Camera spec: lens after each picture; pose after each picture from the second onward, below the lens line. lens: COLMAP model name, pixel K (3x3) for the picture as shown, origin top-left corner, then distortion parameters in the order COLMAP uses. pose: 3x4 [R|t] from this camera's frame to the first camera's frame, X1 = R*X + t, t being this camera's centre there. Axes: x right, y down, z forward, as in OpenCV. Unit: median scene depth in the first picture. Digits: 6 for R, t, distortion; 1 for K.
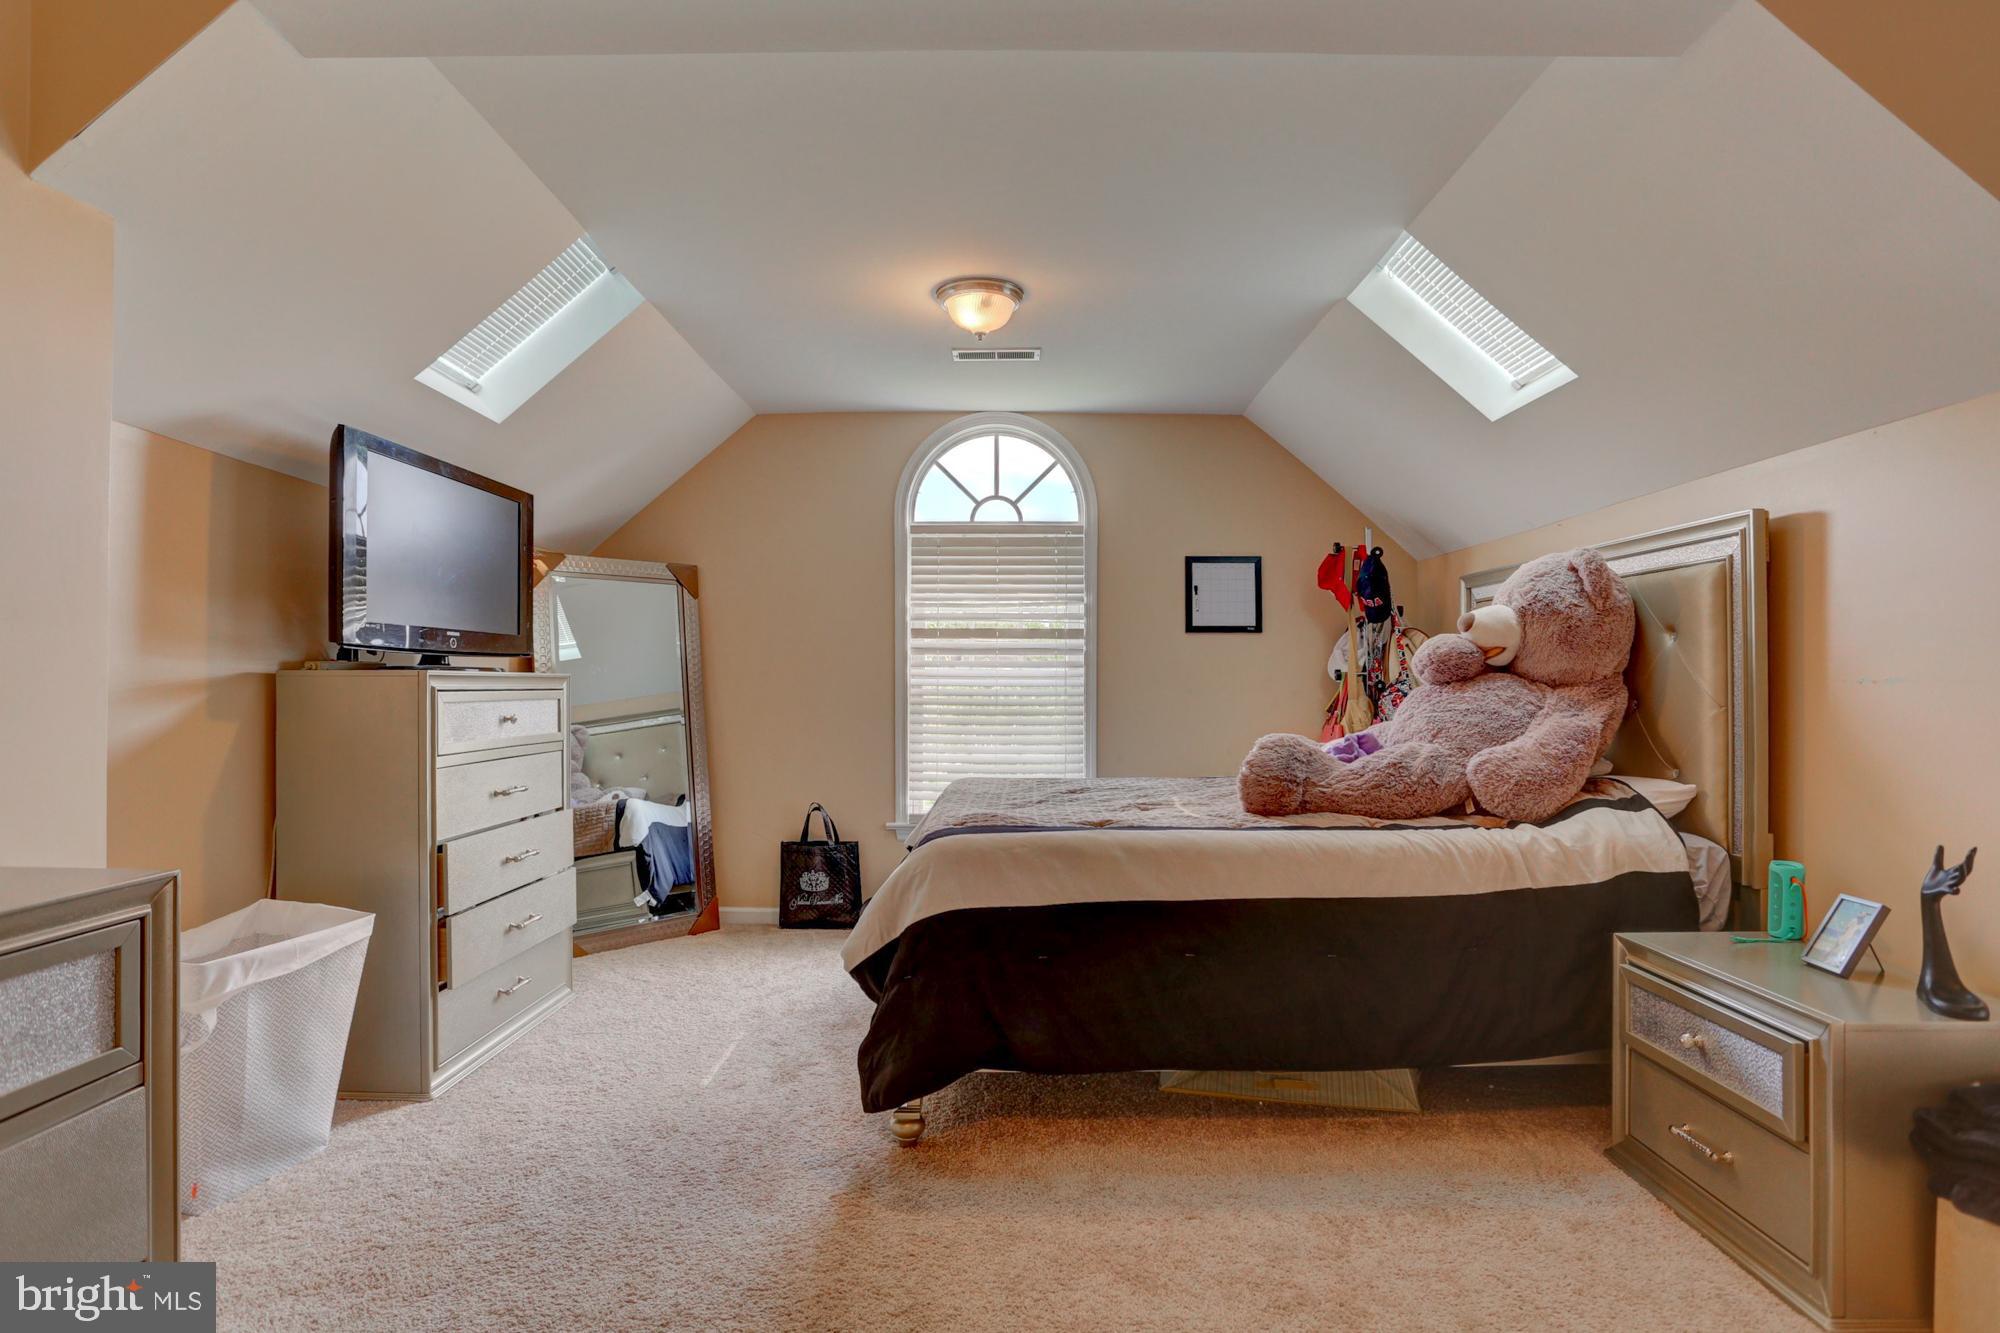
lens RADIAL K [[1000.4, 0, 998.9], [0, 1000.4, 678.9], [0, 0, 1]] dist [-0.072045, 0.032234]
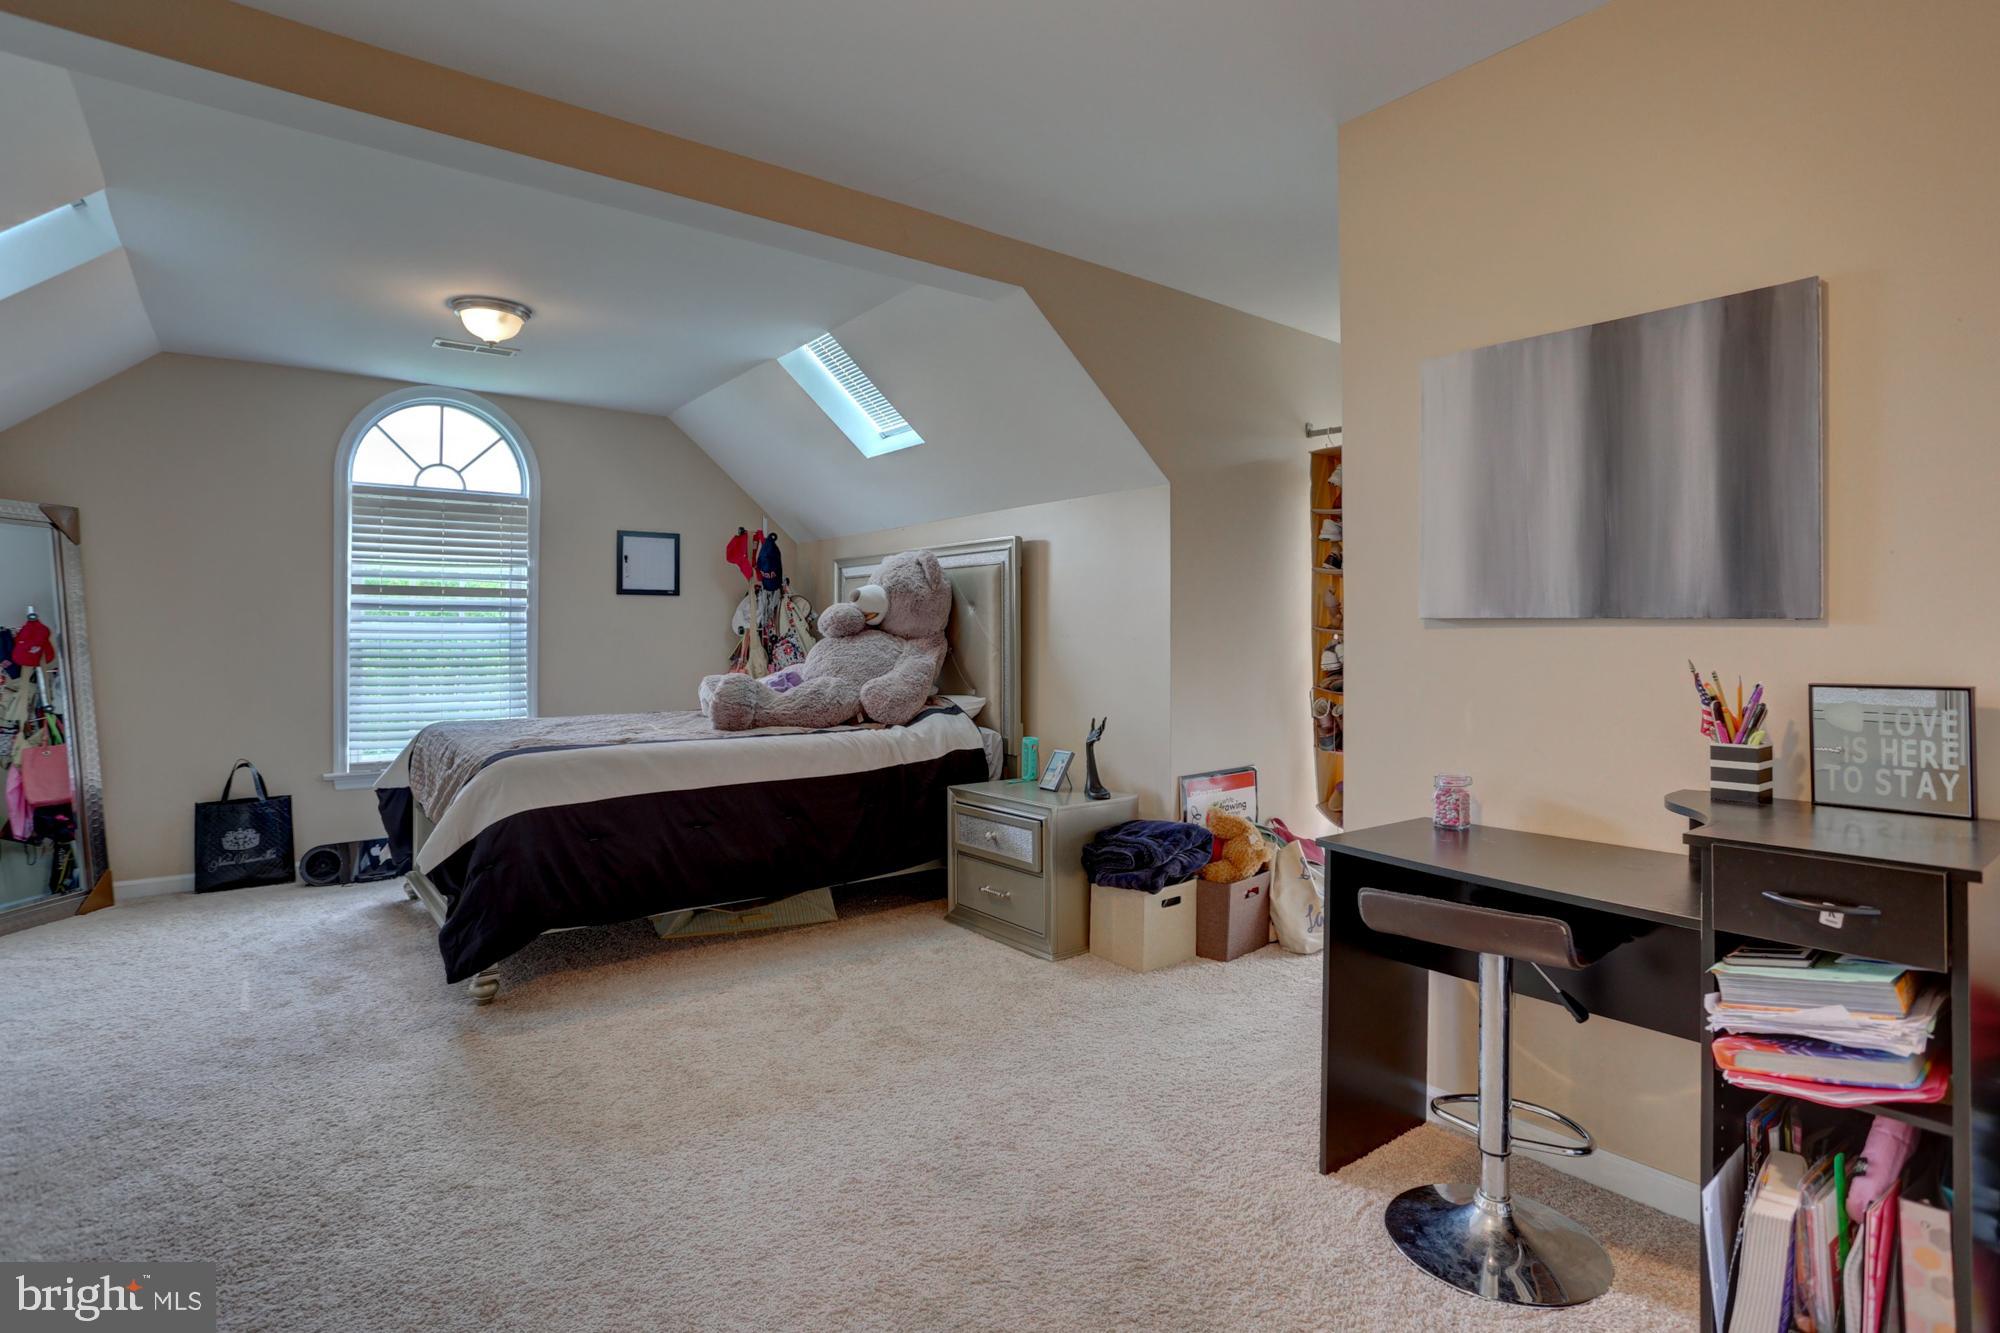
lens RADIAL K [[995.6, 0, 985.0], [0, 995.6, 657.6], [0, 0, 1]] dist [-0.087134, 0.049254]
pose [[0.791711, -0.013380, 0.610749, -0.302170], [-0.002105, 0.999694, 0.024629, -0.001593], [-0.610892, -0.020785, 0.791441, -0.325853]]
